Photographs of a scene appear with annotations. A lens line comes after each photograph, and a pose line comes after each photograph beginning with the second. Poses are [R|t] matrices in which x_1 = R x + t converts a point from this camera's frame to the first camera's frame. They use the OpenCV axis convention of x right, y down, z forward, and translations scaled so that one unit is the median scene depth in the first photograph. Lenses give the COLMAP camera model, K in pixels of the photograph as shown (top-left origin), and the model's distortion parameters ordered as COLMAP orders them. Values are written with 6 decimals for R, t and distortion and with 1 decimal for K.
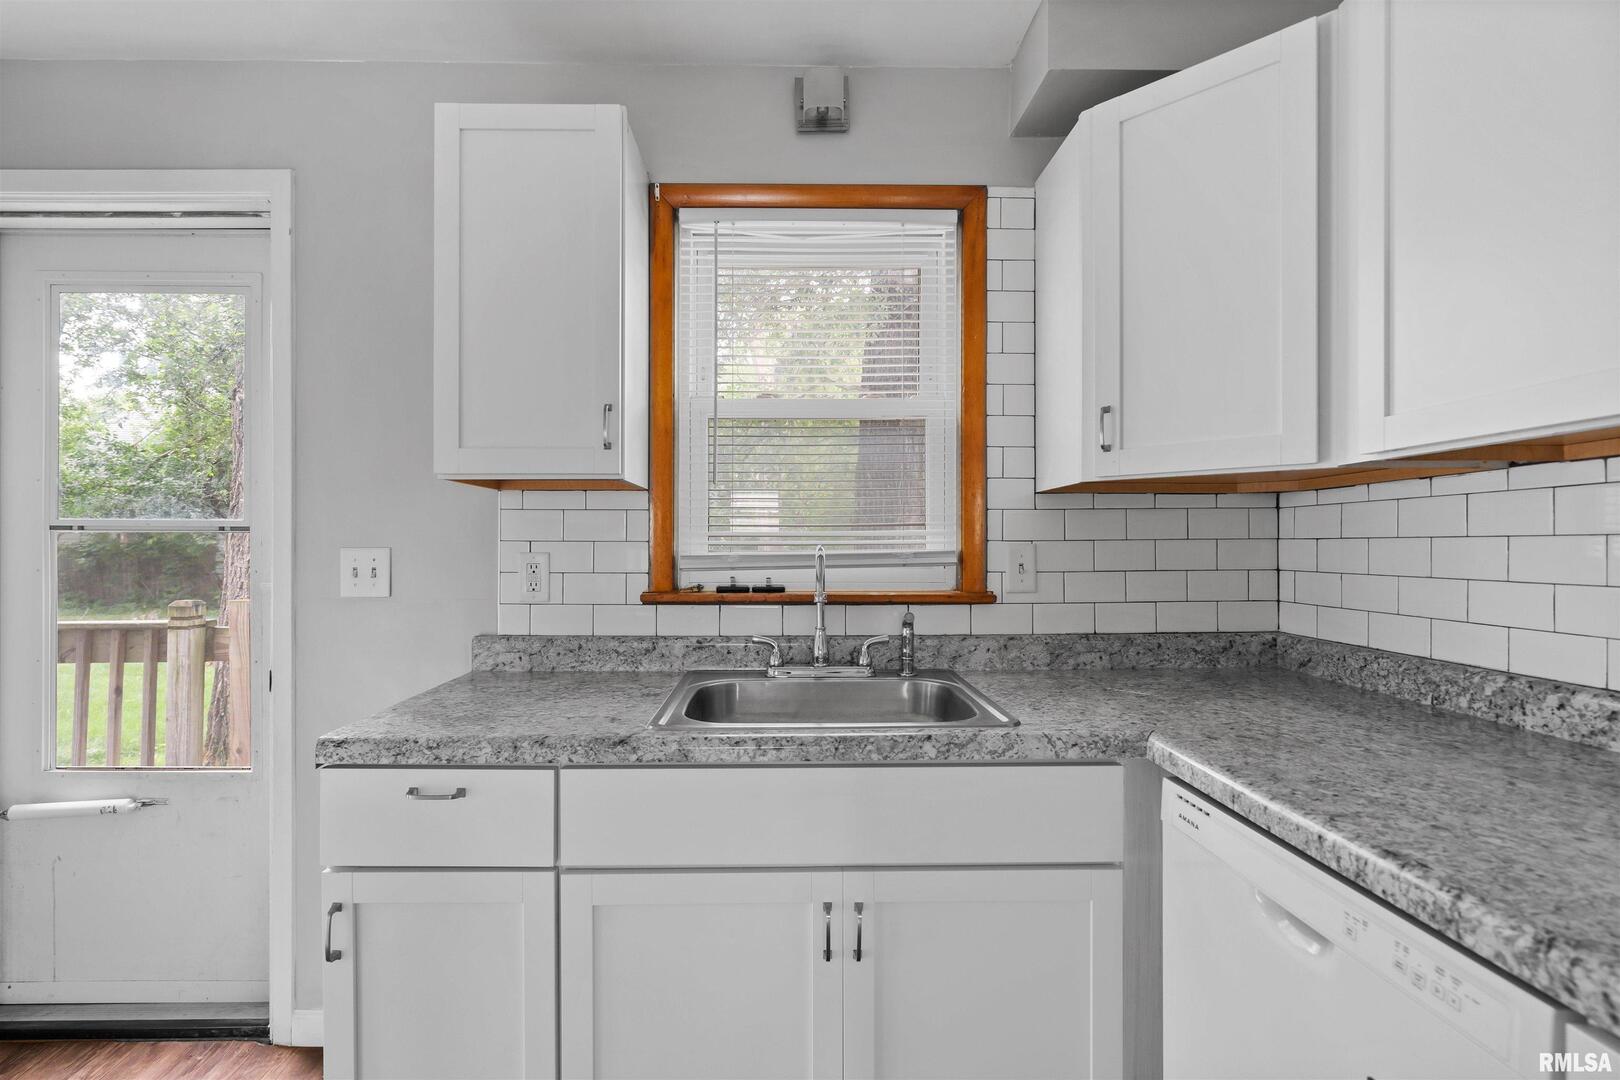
lens RADIAL K [[762.3, 0, 797.0], [0, 762.3, 543.4], [0, 0, 1]] dist [0.002616, 0.000089]
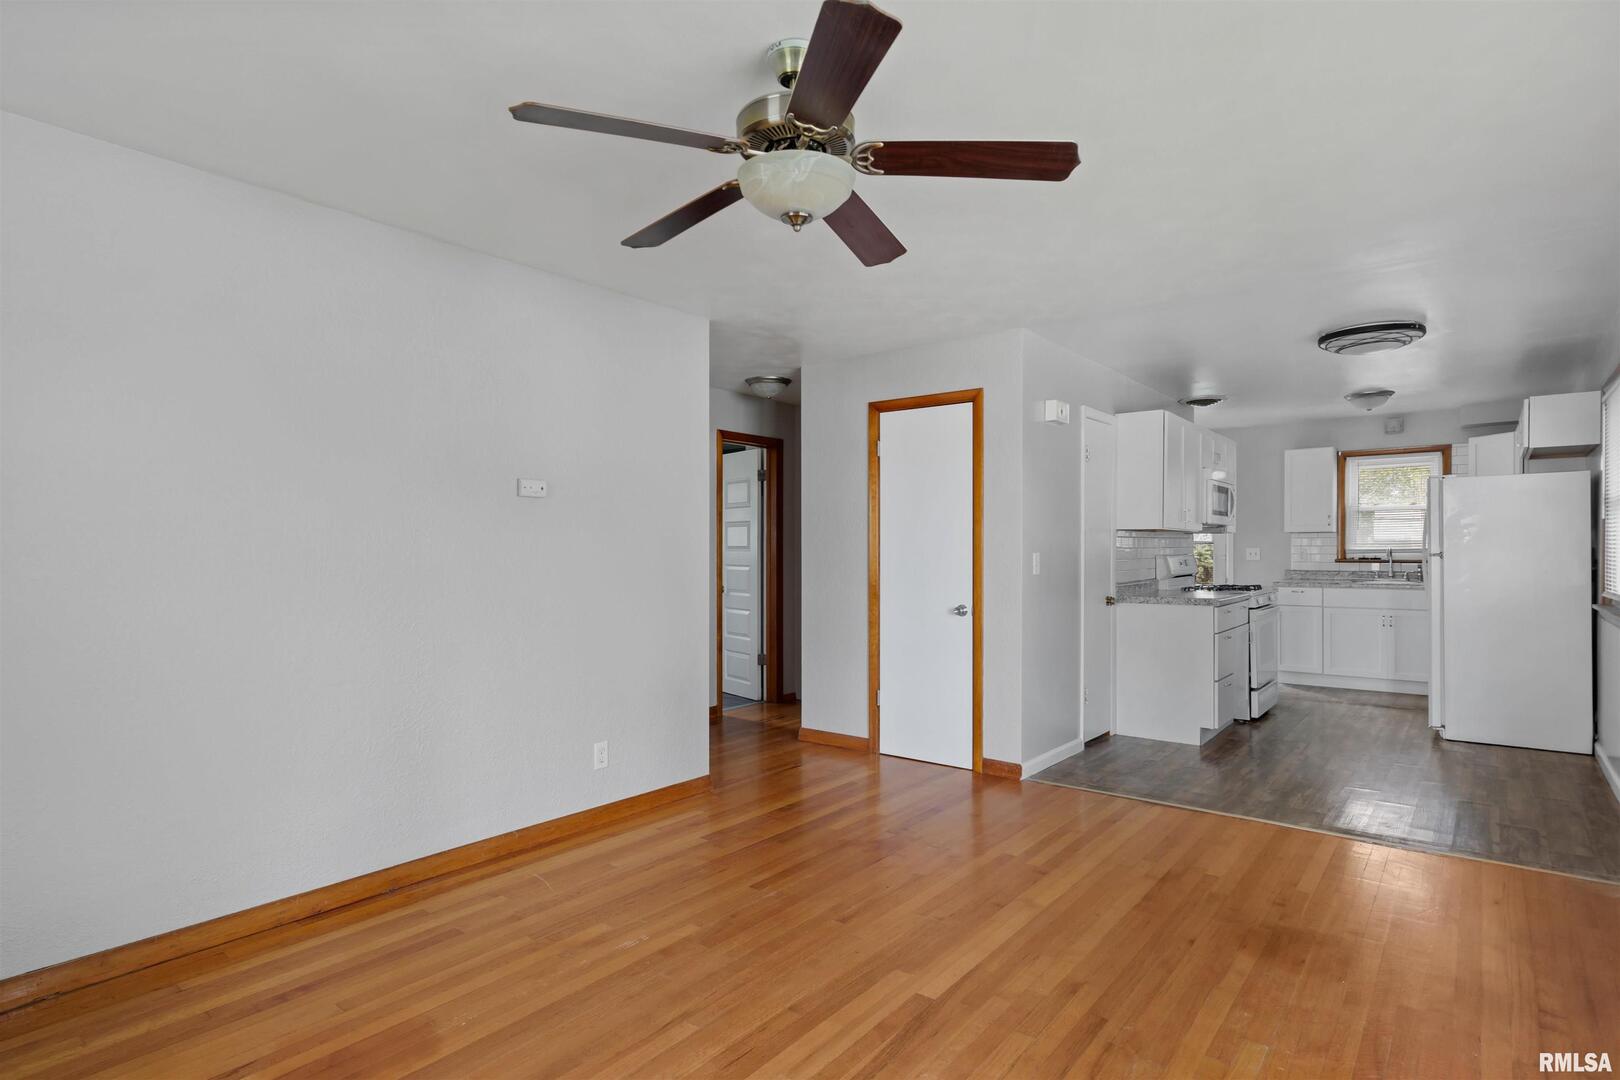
lens RADIAL K [[833.6, 0, 812.1], [0, 833.6, 550.7], [0, 0, 1]] dist [0.015298, 0.000049]
pose [[0.773148, 0.000349, -0.634226, 0.438363], [0.004740, 0.999969, 0.006329, -0.017512], [0.634208, -0.007900, 0.773122, -3.933816]]
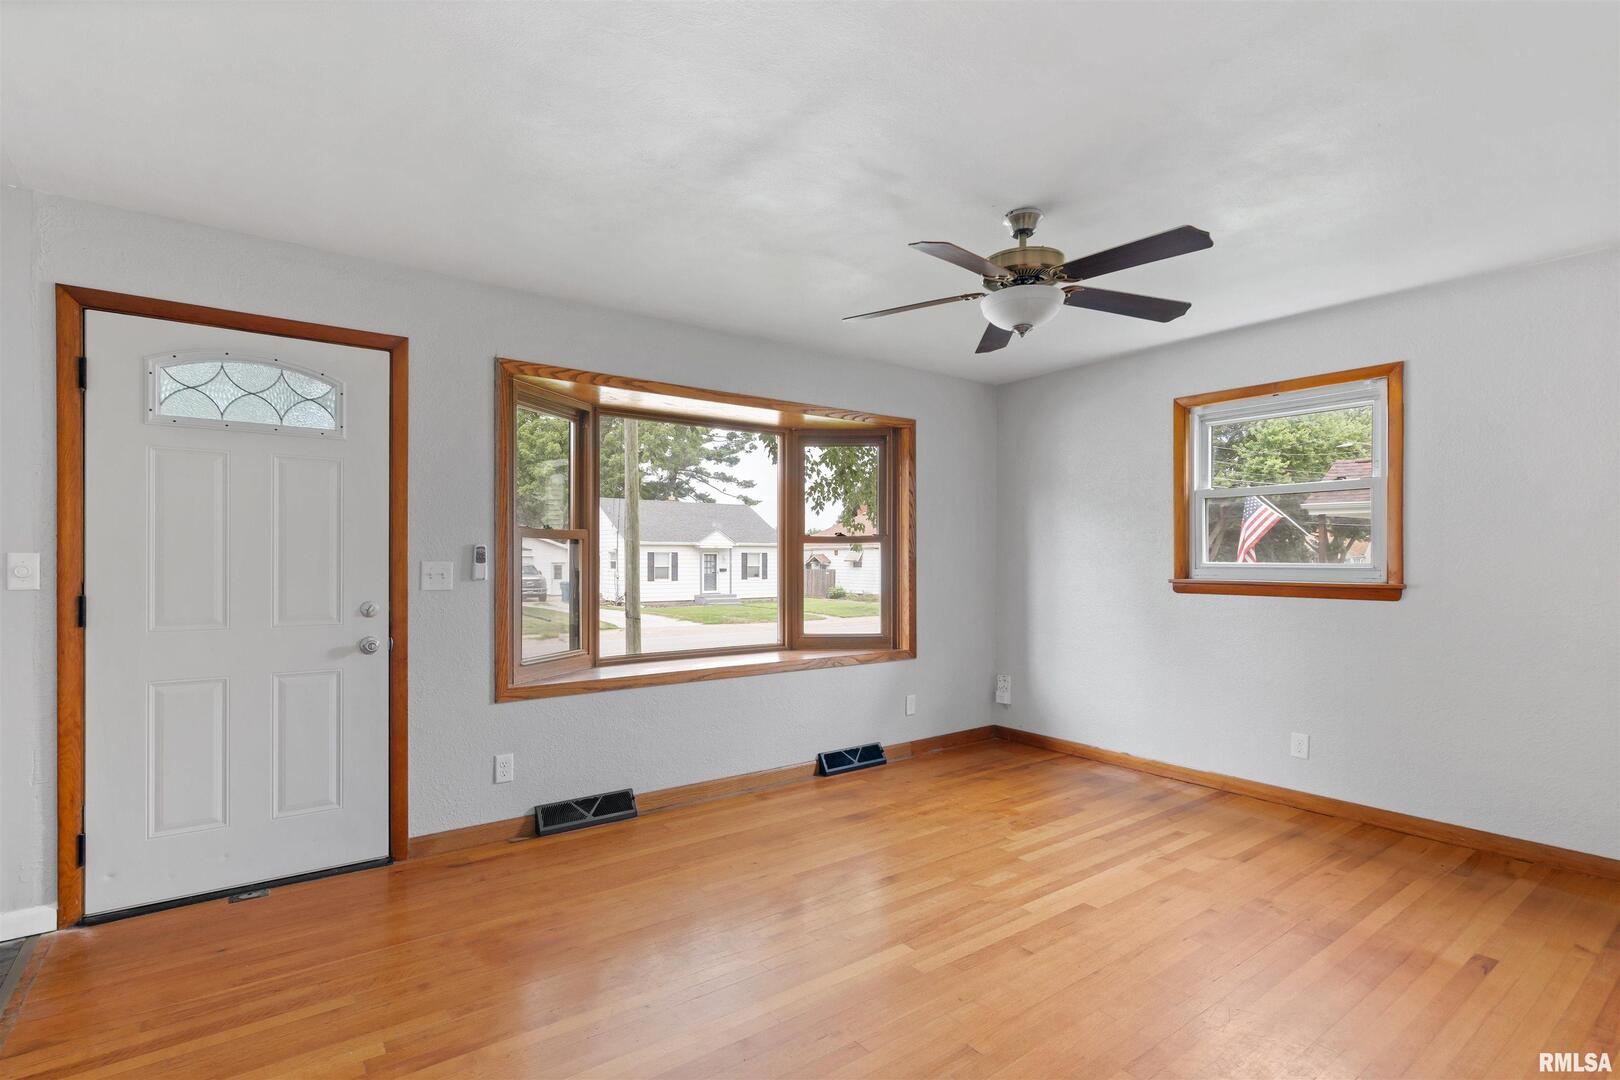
lens RADIAL K [[774.0, 0, 798.1], [0, 774.0, 568.8], [0, 0, 1]] dist [-0.002844, 0.000402]
pose [[-0.575803, -0.012062, 0.817500, -1.161573], [-0.006421, 0.999927, 0.010231, -0.005382], [-0.817564, 0.000642, -0.575838, -1.980842]]
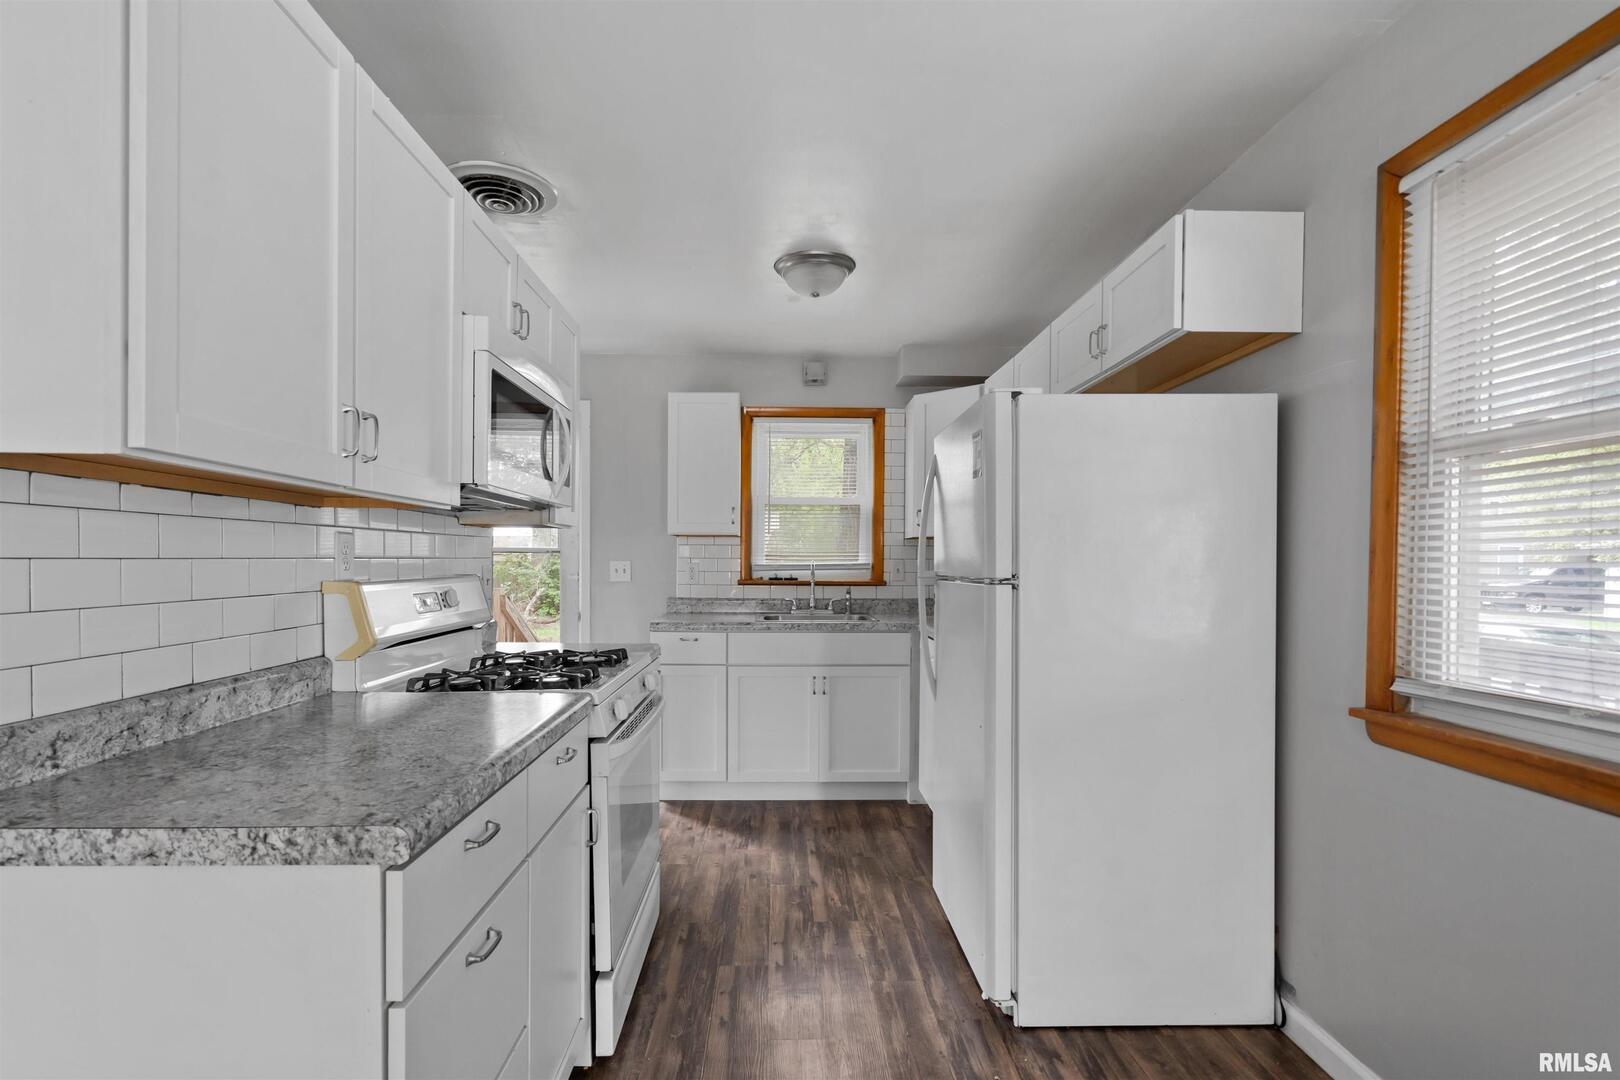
lens RADIAL K [[774.0, 0, 798.1], [0, 774.0, 568.8], [0, 0, 1]] dist [-0.002844, 0.000402]
pose [[0.999940, 0.006261, 0.008940, -0.037086], [-0.006386, 0.999881, 0.014020, -0.005332], [-0.008851, -0.014076, 0.999862, -1.421193]]
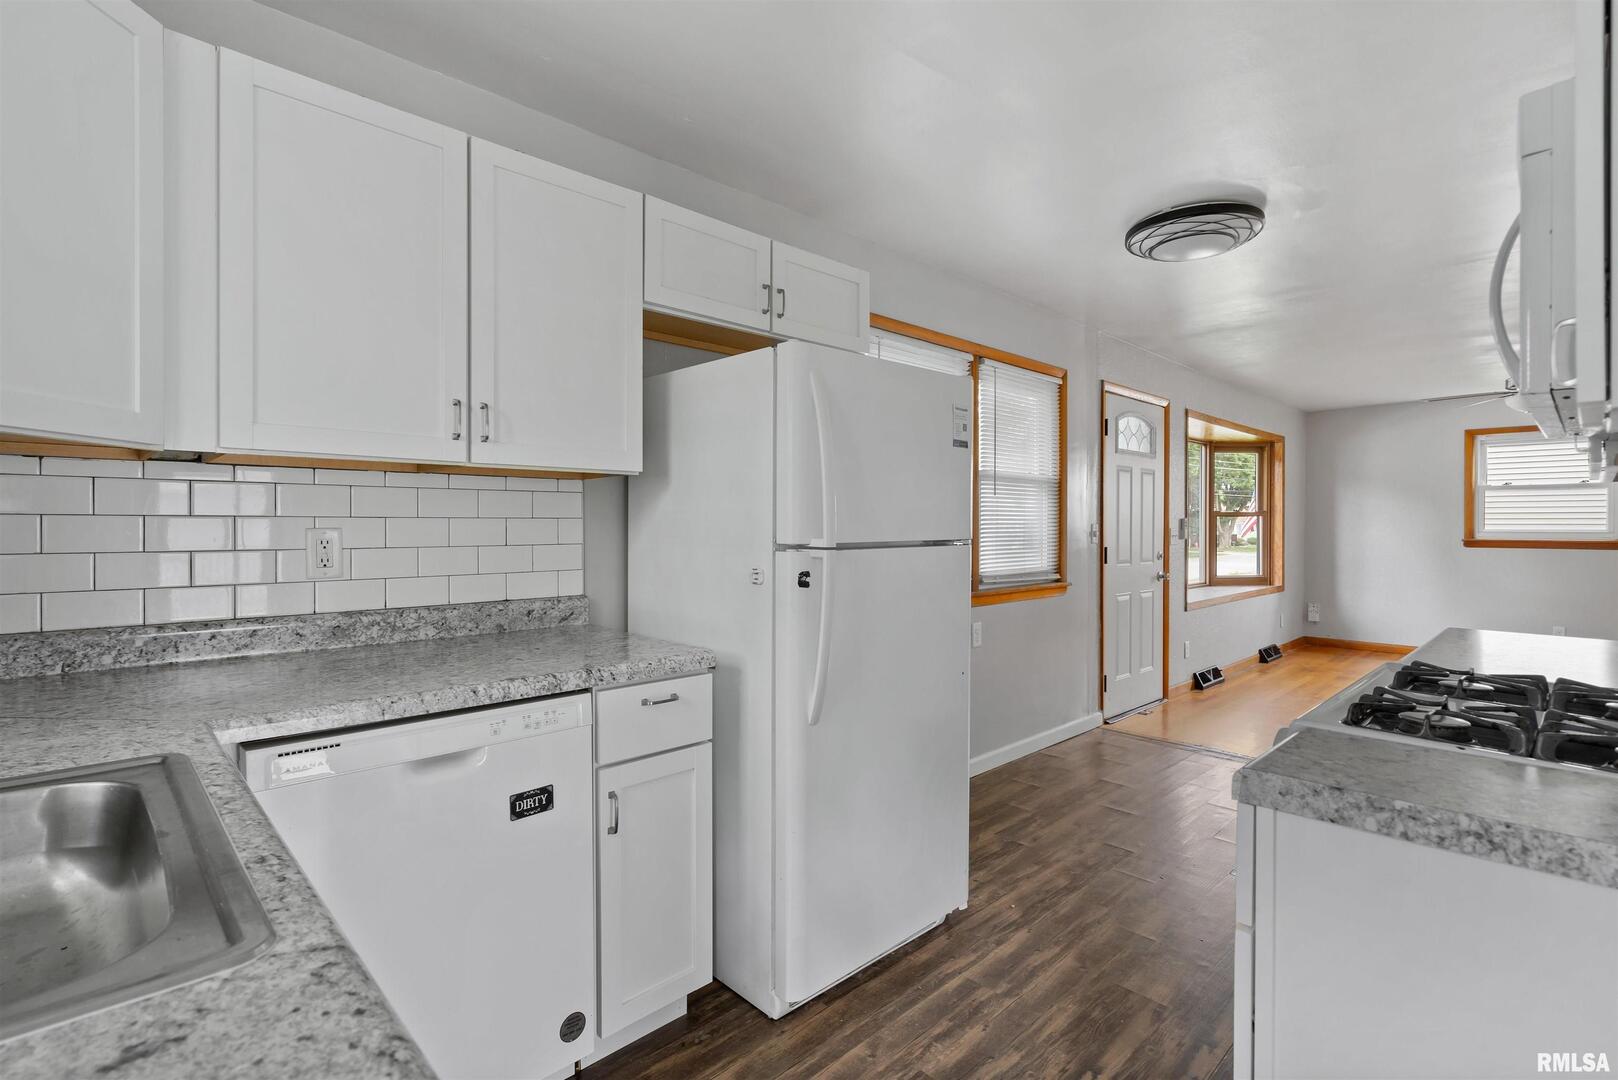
lens RADIAL K [[761.3, 0, 796.0], [0, 761.3, 543.4], [0, 0, 1]] dist [0.002616, 0.000089]
pose [[-0.675662, -0.020737, 0.736919, -0.477544], [-0.006475, 0.999733, 0.022196, 0.000738], [-0.737183, 0.010225, -0.675616, 0.720356]]
